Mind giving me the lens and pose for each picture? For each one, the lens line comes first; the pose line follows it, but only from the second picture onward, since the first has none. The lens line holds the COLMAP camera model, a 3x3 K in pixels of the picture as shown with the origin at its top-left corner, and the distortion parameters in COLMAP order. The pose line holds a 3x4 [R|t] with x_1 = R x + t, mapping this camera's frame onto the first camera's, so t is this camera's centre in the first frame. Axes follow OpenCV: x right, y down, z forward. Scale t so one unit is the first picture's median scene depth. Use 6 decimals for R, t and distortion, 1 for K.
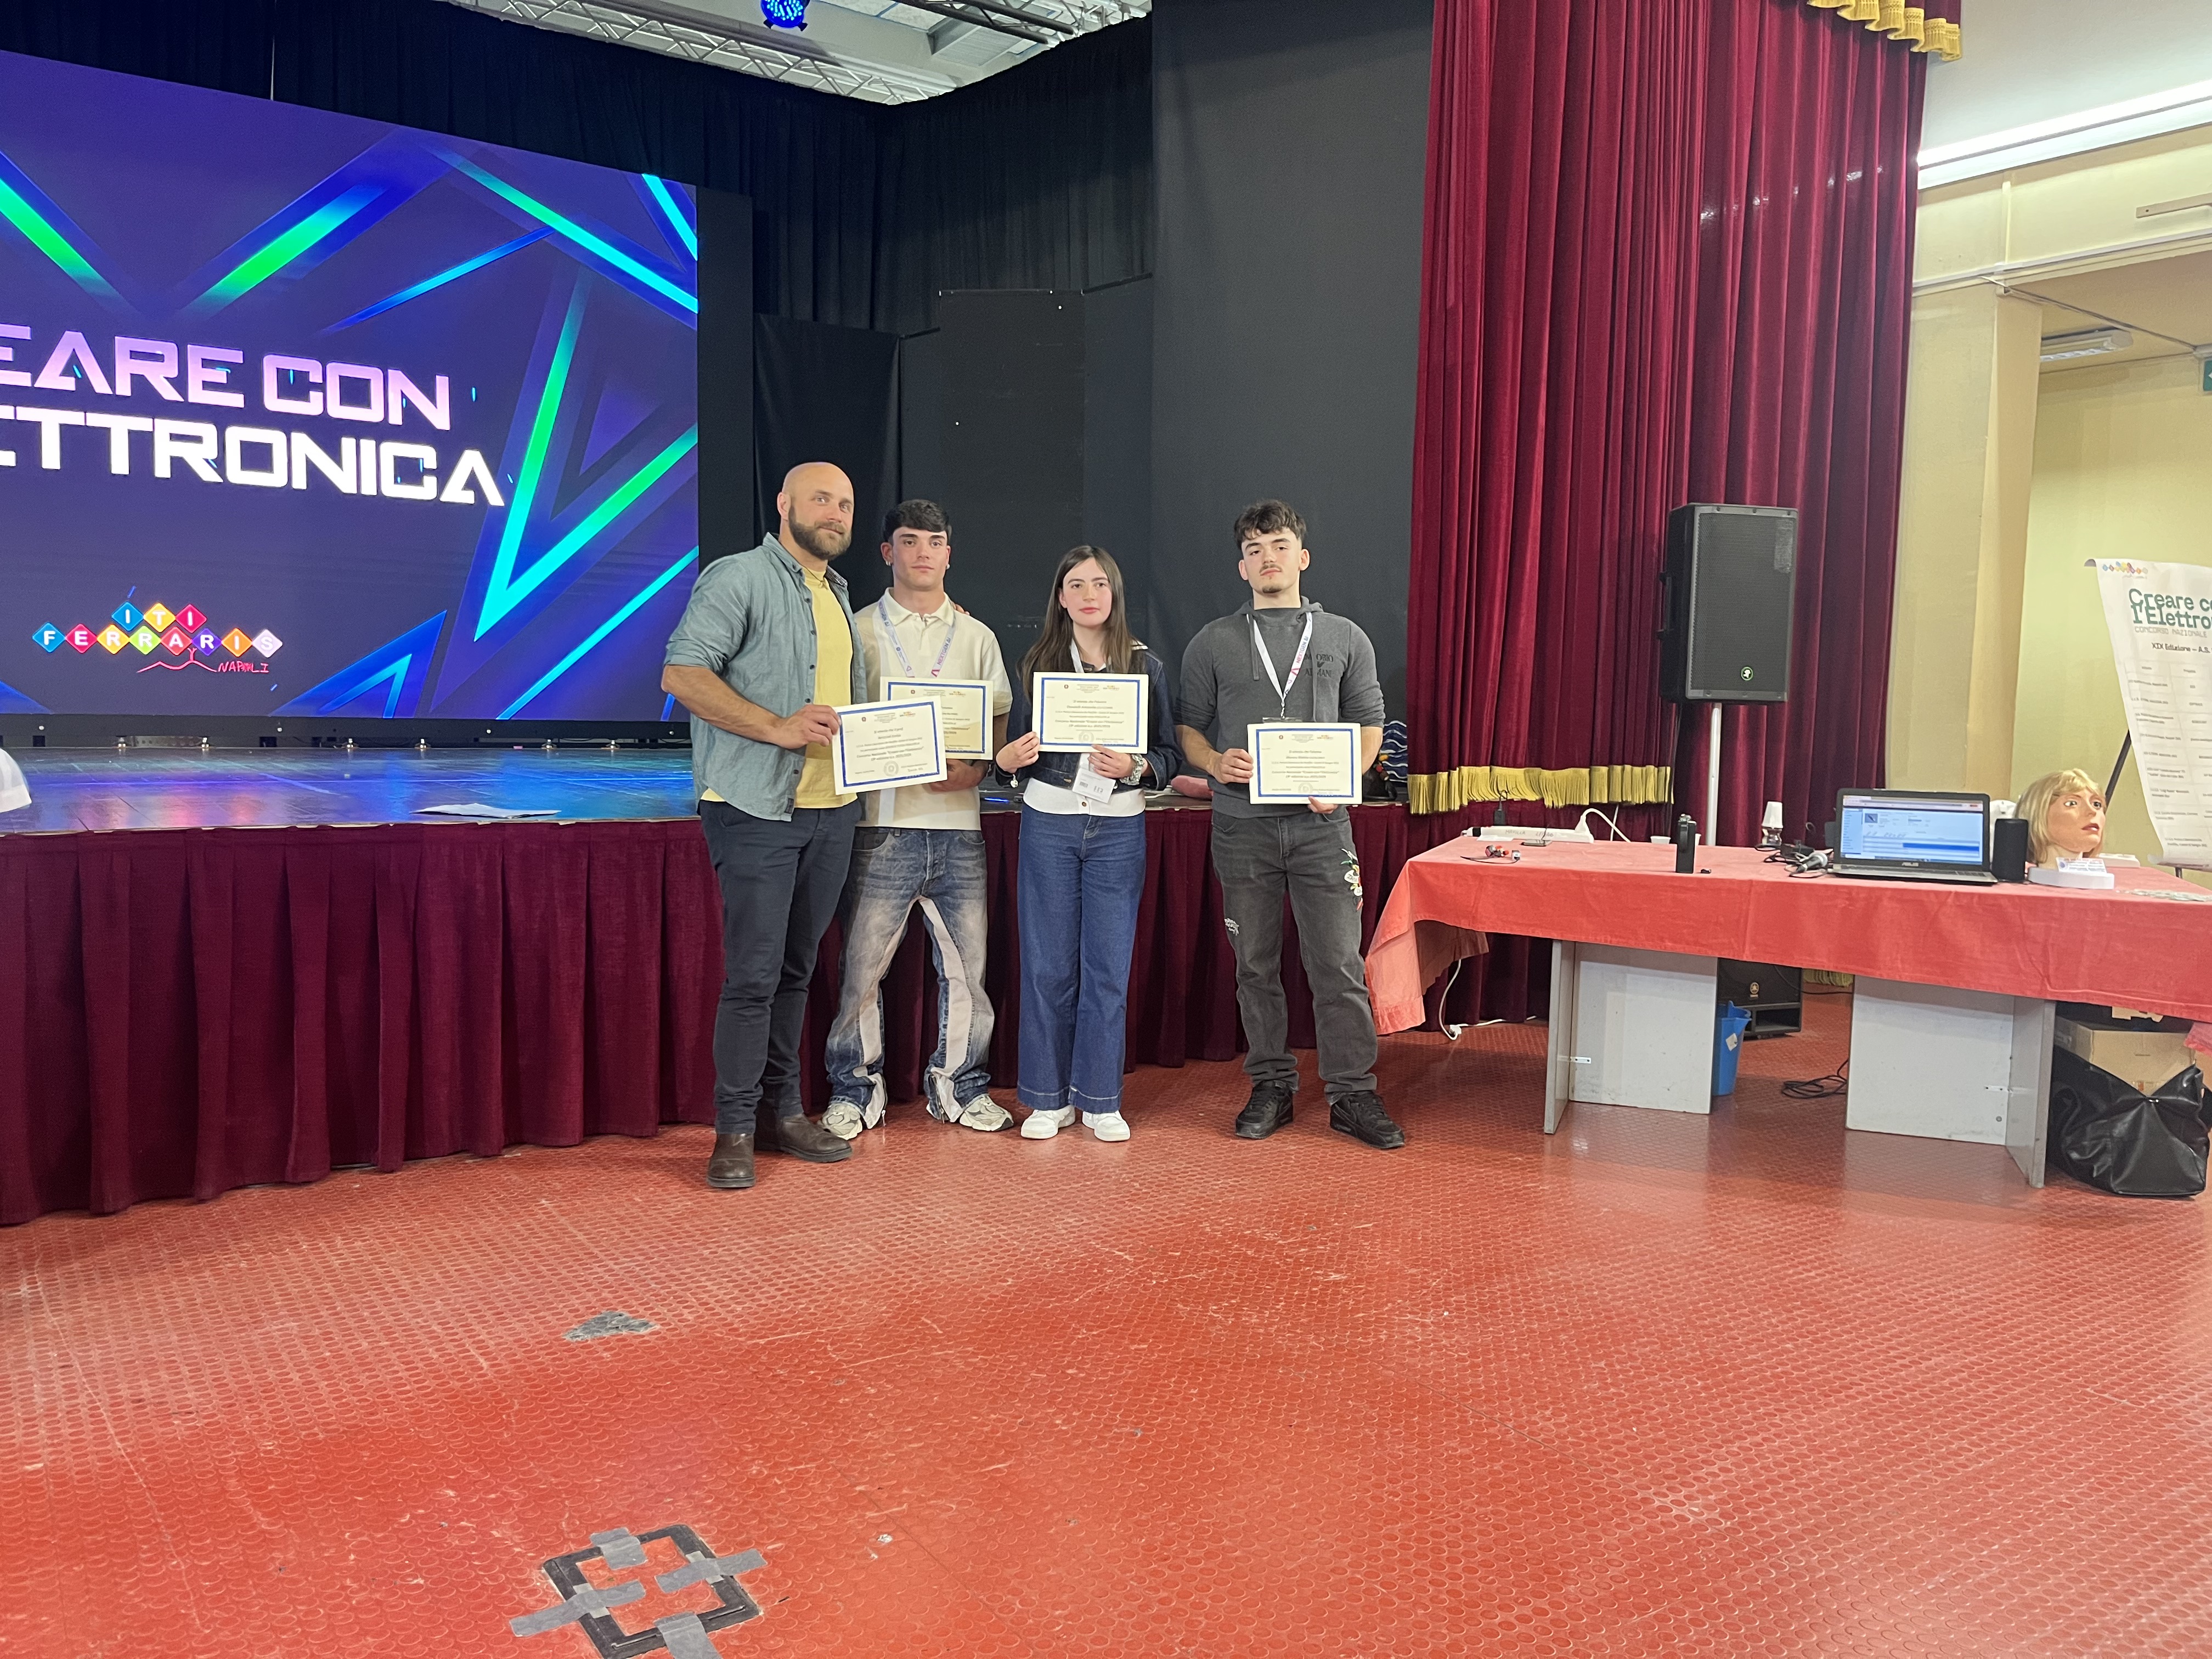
lens RADIAL K [[1669.6, 0, 1119.6], [0, 1669.6, 835.3], [0, 0, 1]] dist [0.066639, -0.086538]
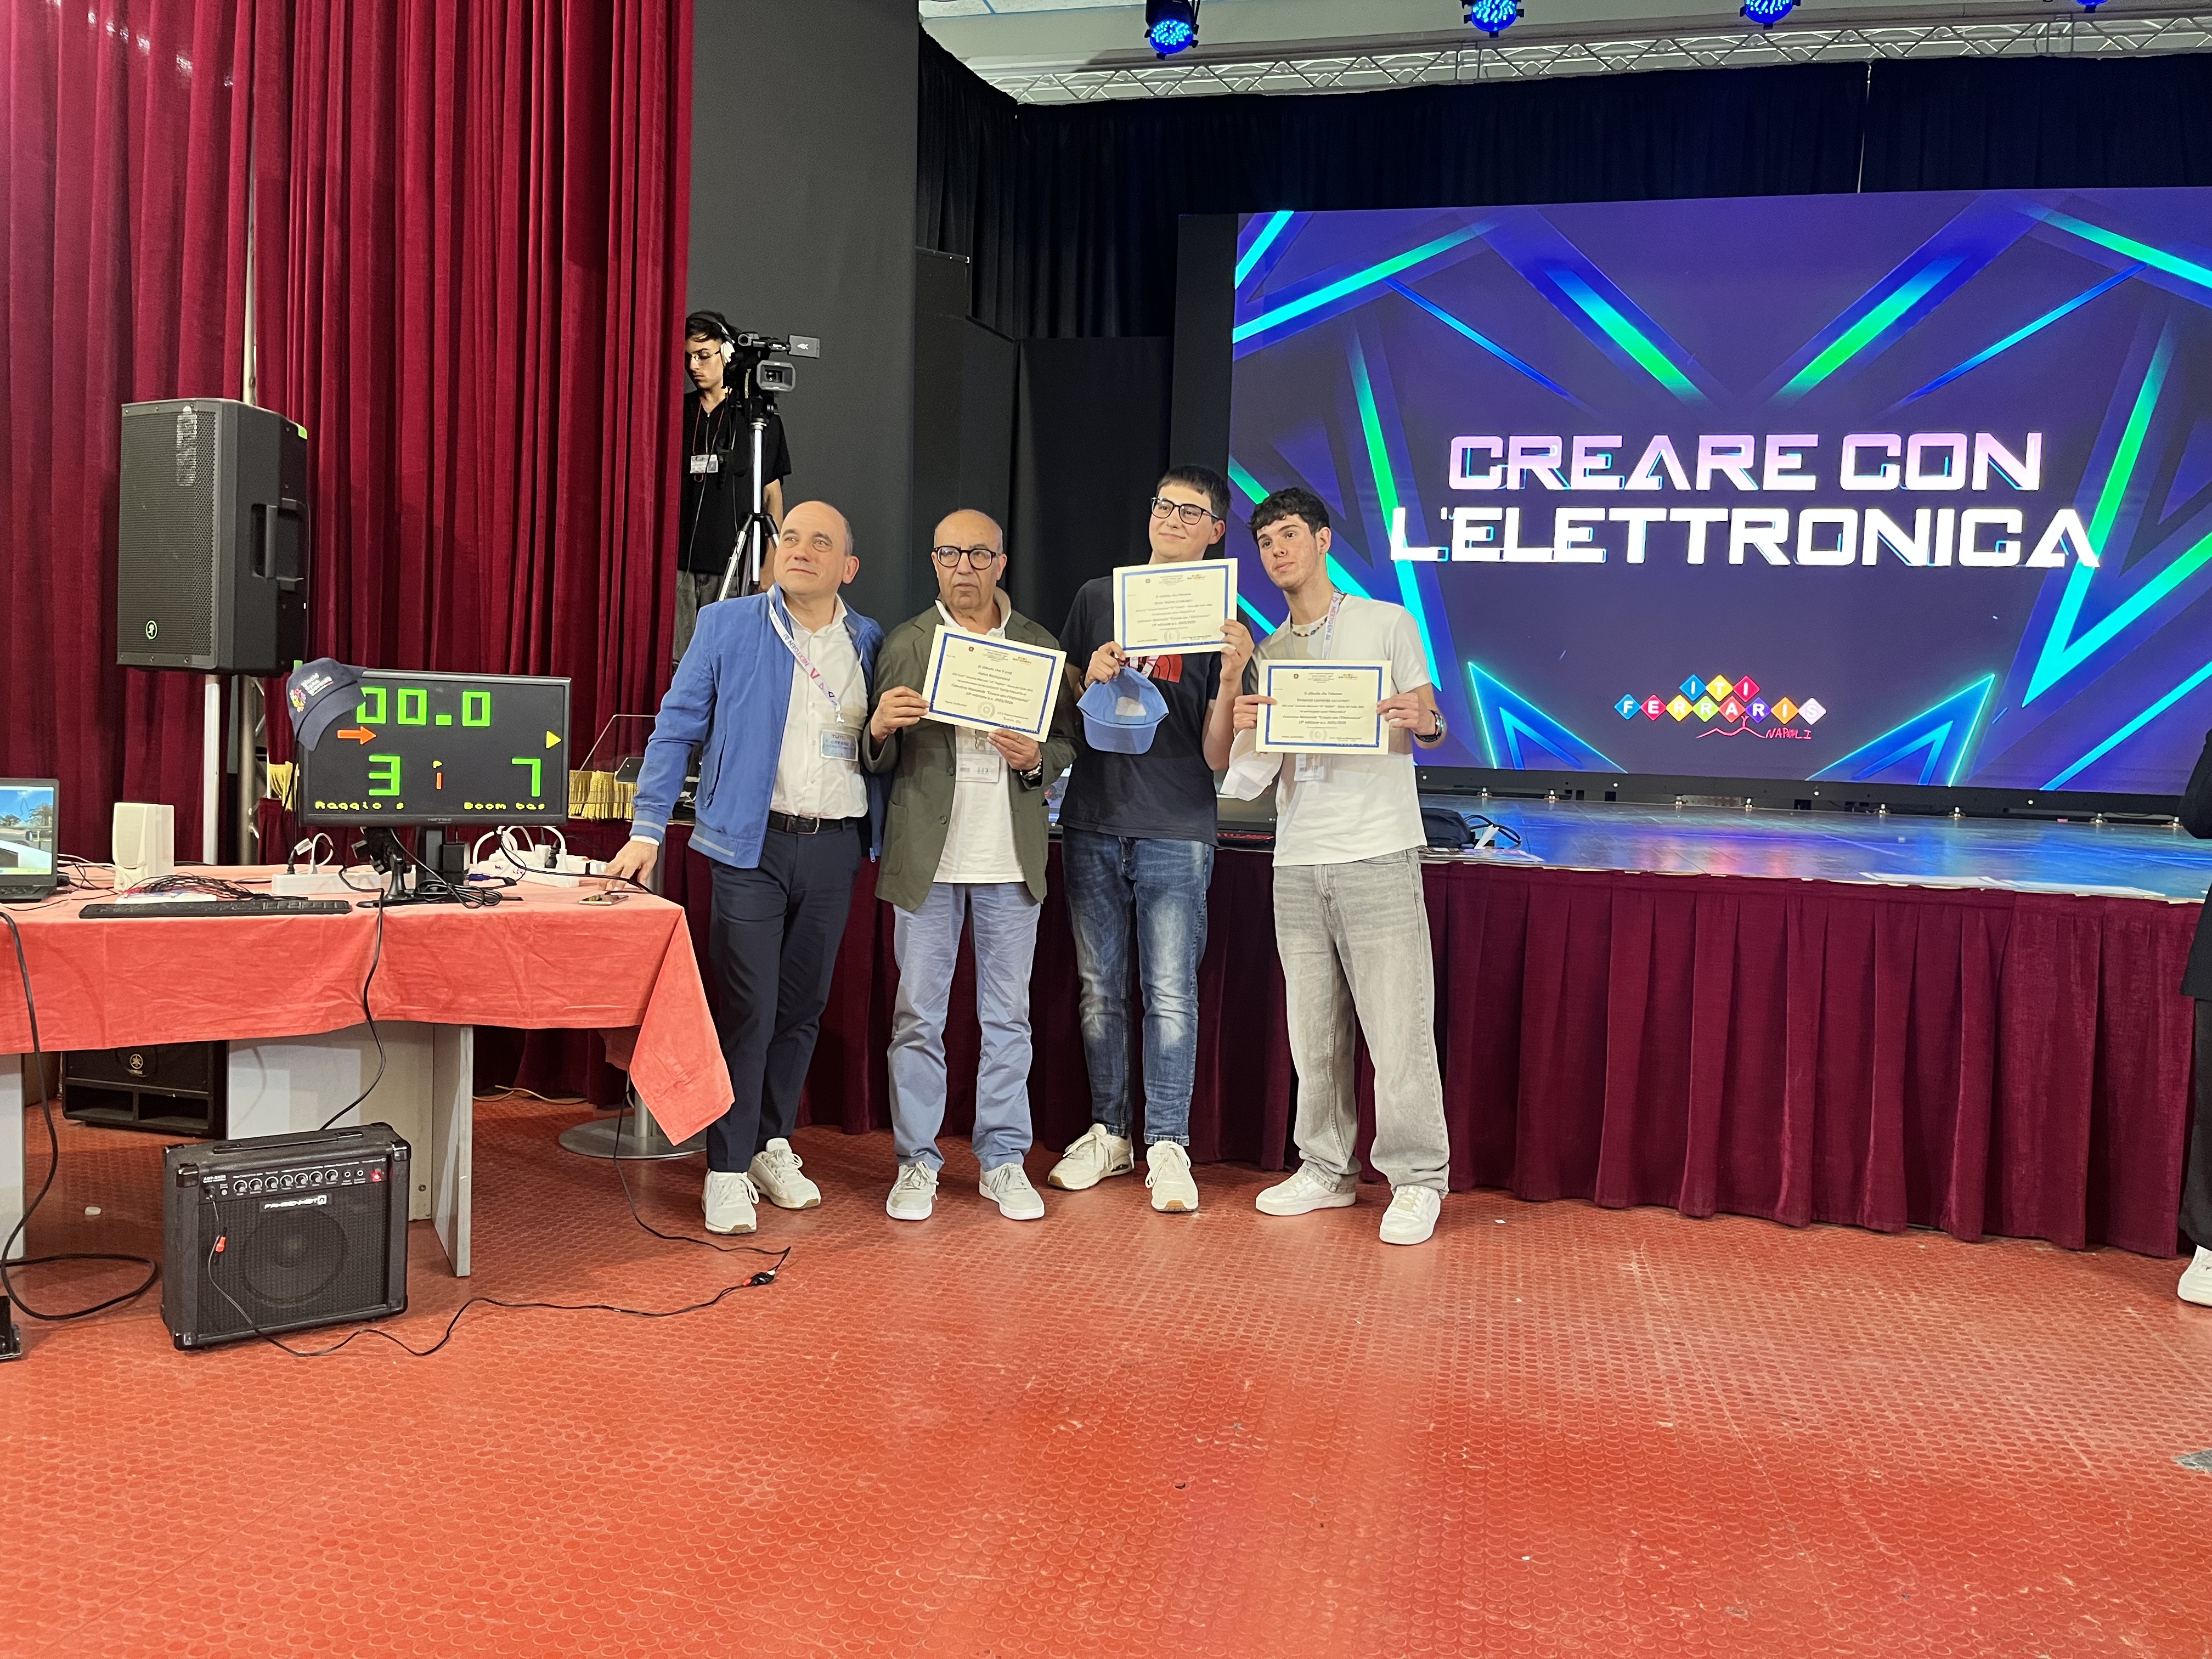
lens RADIAL K [[1669.6, 0, 1101.6], [0, 1669.6, 829.4], [0, 0, 1]] dist [0.066639, -0.086538]
pose [[0.670491, 0.048447, -0.740334, -0.057047], [-0.081604, 0.996627, -0.008687, 0.011364], [0.737416, 0.066238, 0.672183, -0.058612]]
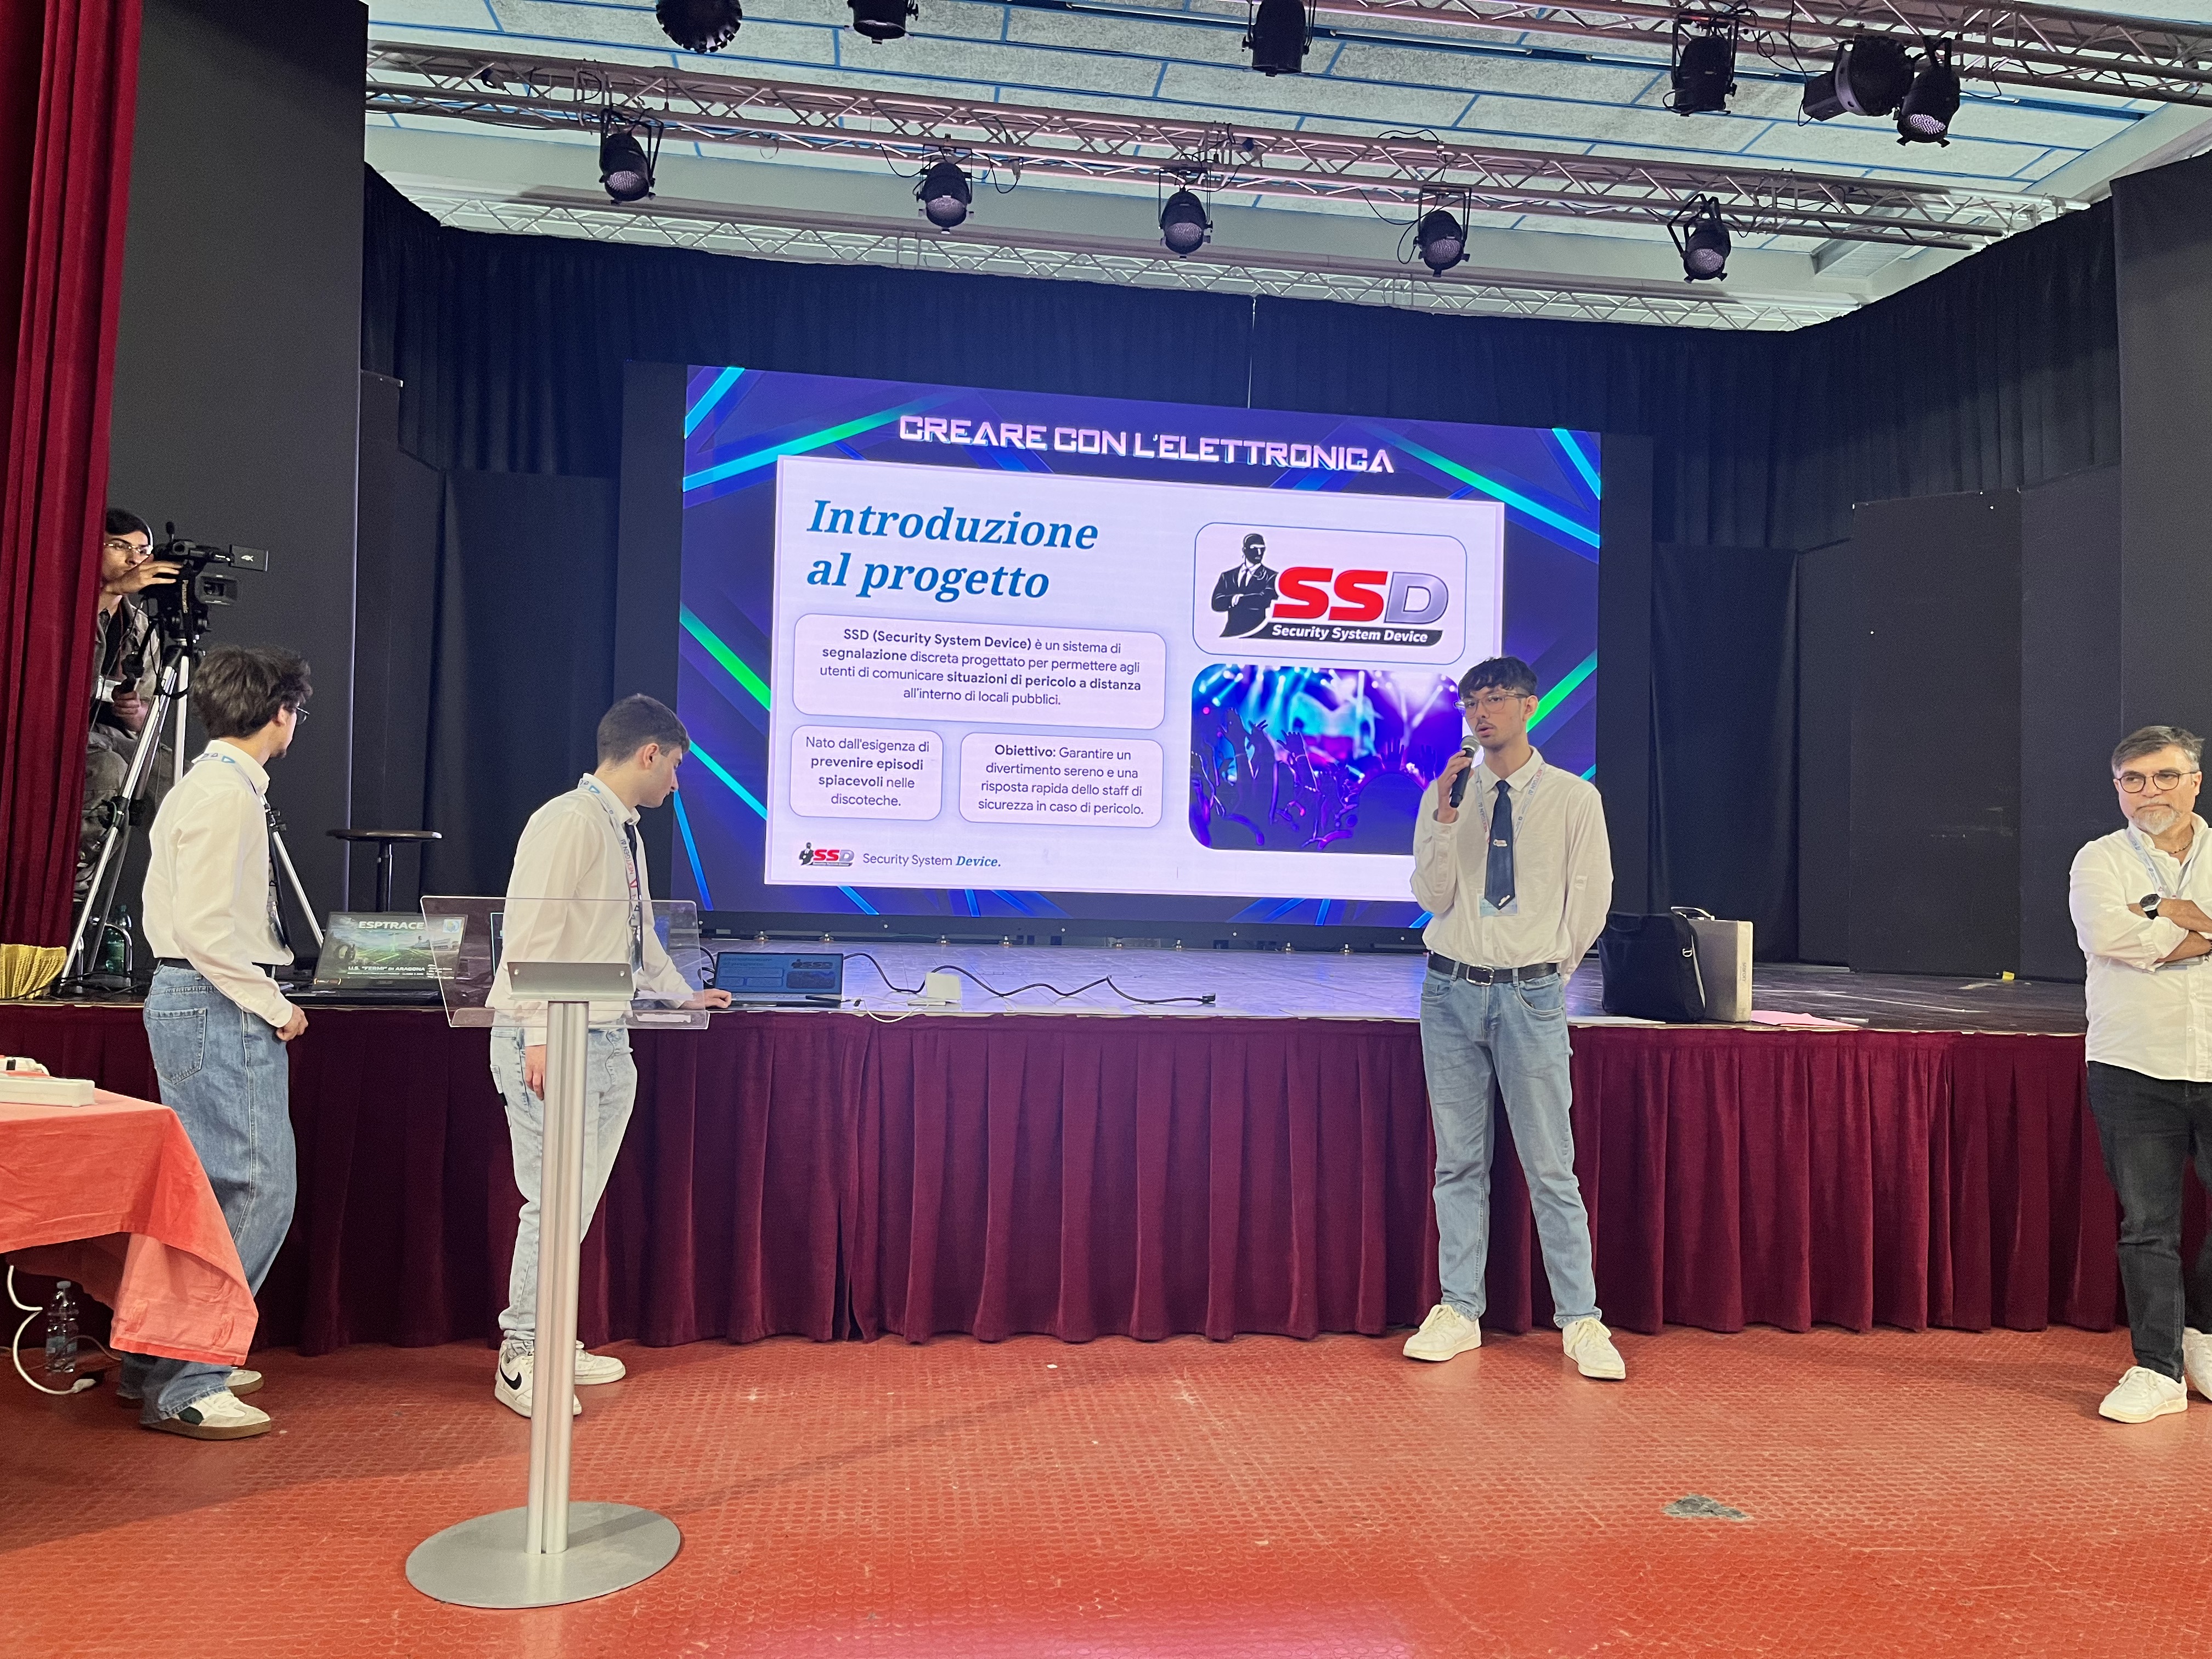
lens RADIAL K [[1669.6, 0, 1130.0], [0, 1669.6, 833.8], [0, 0, 1]] dist [0.066639, -0.086538]
pose [[0.896954, -0.011484, -0.441975, -0.142596], [-0.043796, 0.992438, -0.114668, 0.008279], [0.439949, 0.122209, 0.889668, -0.141873]]
